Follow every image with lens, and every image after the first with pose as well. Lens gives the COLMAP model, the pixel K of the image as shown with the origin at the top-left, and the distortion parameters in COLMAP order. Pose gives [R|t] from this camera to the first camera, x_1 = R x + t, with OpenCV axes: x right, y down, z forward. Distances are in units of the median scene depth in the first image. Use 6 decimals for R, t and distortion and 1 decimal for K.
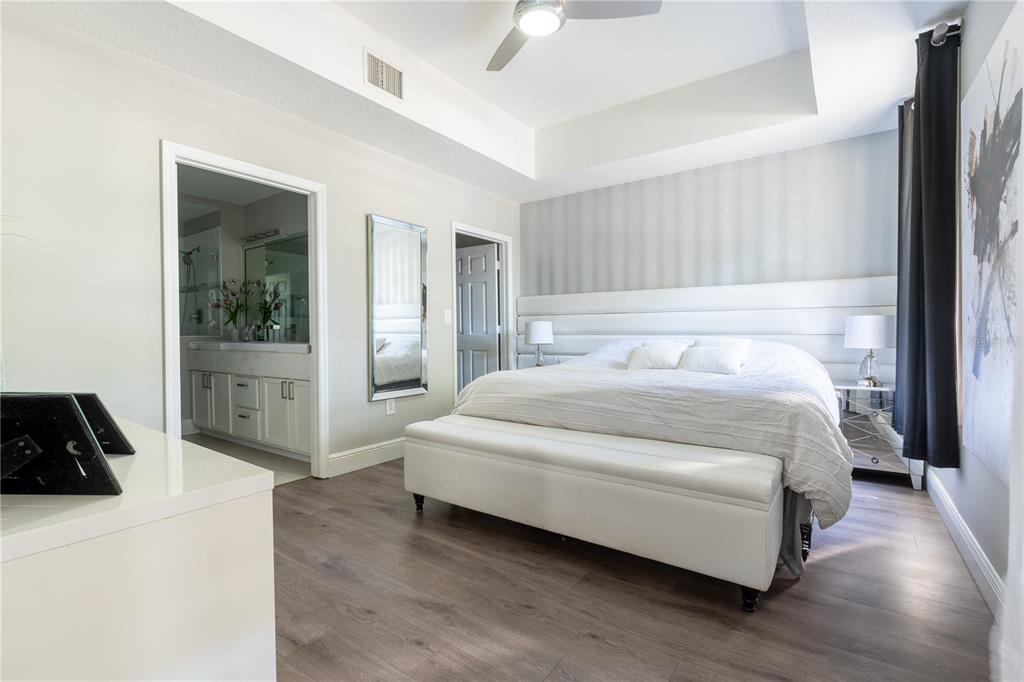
lens RADIAL K [[466.6, 0, 517.1], [0, 466.6, 344.3], [0, 0, 1]] dist [-0.000371, -0.000131]
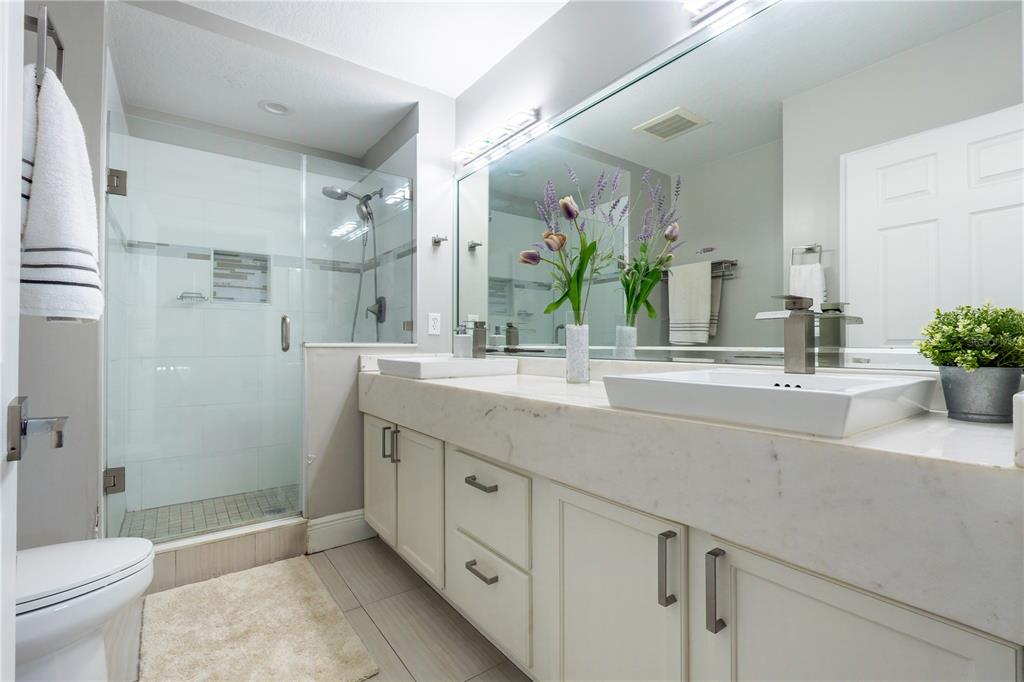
lens RADIAL K [[466.6, 0, 515.0], [0, 466.6, 340.4], [0, 0, 1]] dist [-0.000371, -0.000131]
pose [[0.947924, 0.001749, -0.318491, -0.354516], [-0.012635, 0.999404, -0.032118, -0.008016], [0.318245, 0.034470, 0.947382, 0.529970]]
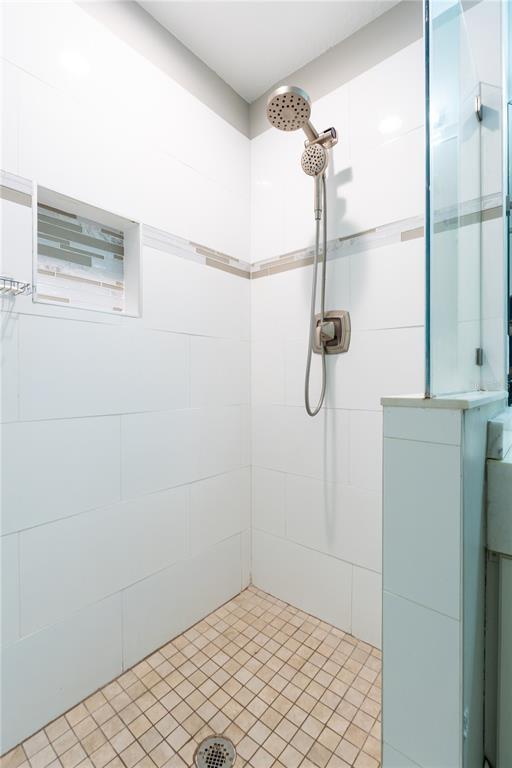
lens RADIAL K [[350.0, 0, 254.9], [0, 350.0, 382.8], [0, 0, 1]] dist [-0.000371, -0.000131]
pose [[0.995232, 0.002717, -0.097502, -0.729320], [-0.004595, 0.999808, -0.019047, -0.019652], [0.097432, 0.019405, 0.995053, 0.759667]]
